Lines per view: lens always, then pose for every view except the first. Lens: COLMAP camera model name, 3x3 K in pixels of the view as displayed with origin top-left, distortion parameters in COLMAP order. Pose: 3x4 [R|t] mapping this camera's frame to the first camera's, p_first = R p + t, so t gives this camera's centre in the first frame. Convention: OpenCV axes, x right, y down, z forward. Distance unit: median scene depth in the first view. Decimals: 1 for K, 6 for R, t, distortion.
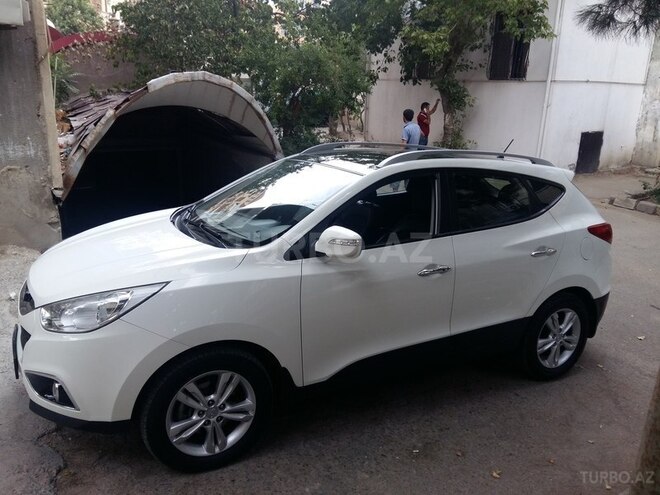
lens RADIAL K [[542.4, 0, 330.0], [0, 542.4, 247.5], [0, 0, 1]] dist [0.149037, -0.285350]
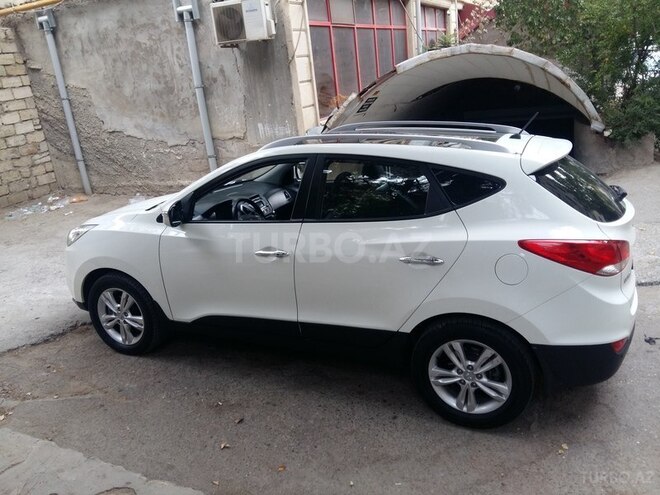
lens RADIAL K [[527.4, 0, 330.0], [0, 527.4, 247.5], [0, 0, 1]] dist [0.135258, -0.266404]
pose [[0.597665, 0.163341, -0.784931, 0.614573], [-0.106577, 0.986524, 0.124141, -0.062428], [0.794630, 0.009461, 0.607020, 0.279099]]
